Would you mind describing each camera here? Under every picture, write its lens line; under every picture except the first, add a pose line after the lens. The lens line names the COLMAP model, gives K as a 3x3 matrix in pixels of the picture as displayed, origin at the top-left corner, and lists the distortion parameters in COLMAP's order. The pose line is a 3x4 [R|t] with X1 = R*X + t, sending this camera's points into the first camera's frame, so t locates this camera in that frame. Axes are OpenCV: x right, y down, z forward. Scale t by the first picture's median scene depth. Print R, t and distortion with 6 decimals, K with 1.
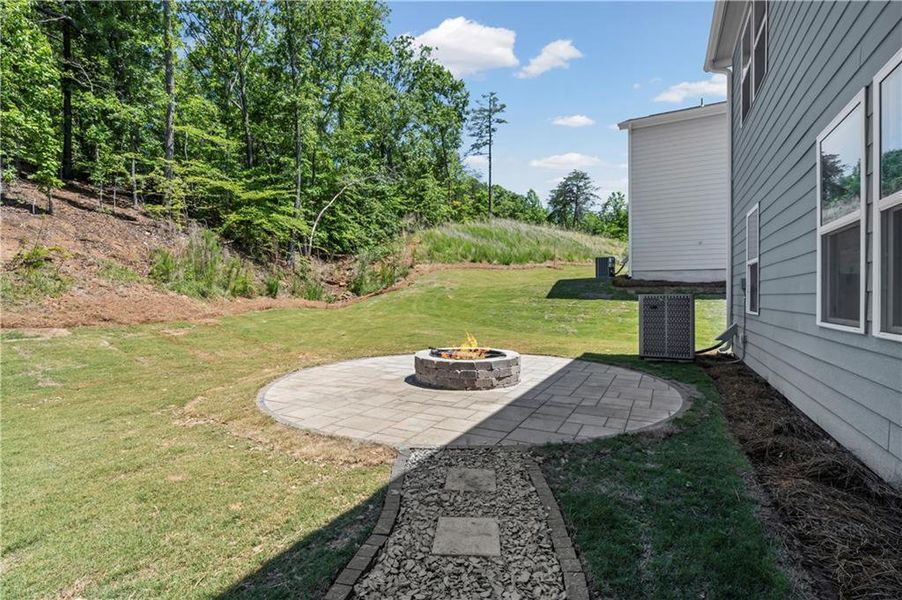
lens RADIAL K [[411.3, 0, 450.1], [0, 411.3, 300.0], [0, 0, 1]] dist [-0.000449, 0.003350]
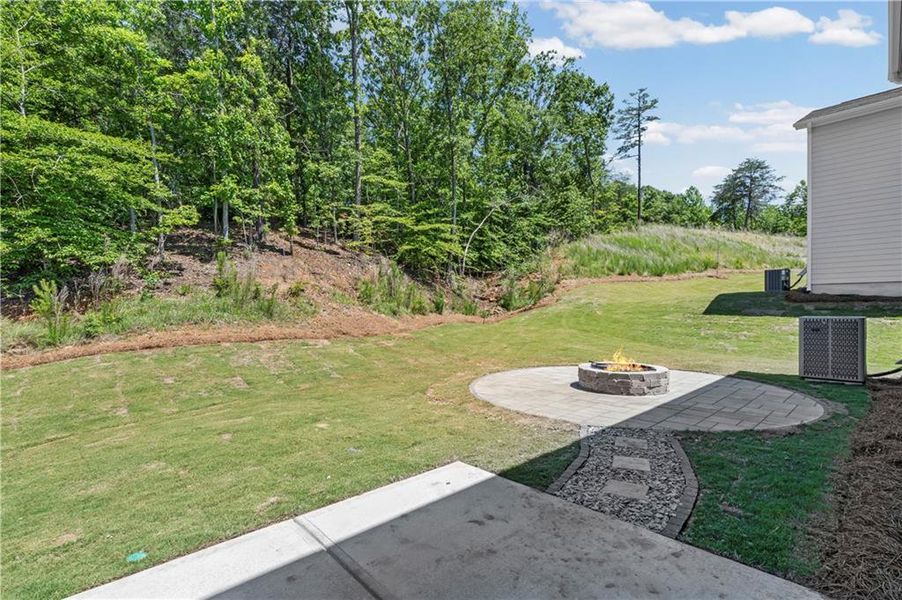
lens RADIAL K [[411.3, 0, 448.1], [0, 411.3, 313.2], [0, 0, 1]] dist [-0.000449, 0.003350]
pose [[0.943131, -0.004129, -0.332397, -0.014639], [0.006348, 0.999964, 0.005592, -0.016074], [0.332362, -0.007384, 0.943123, -0.128425]]
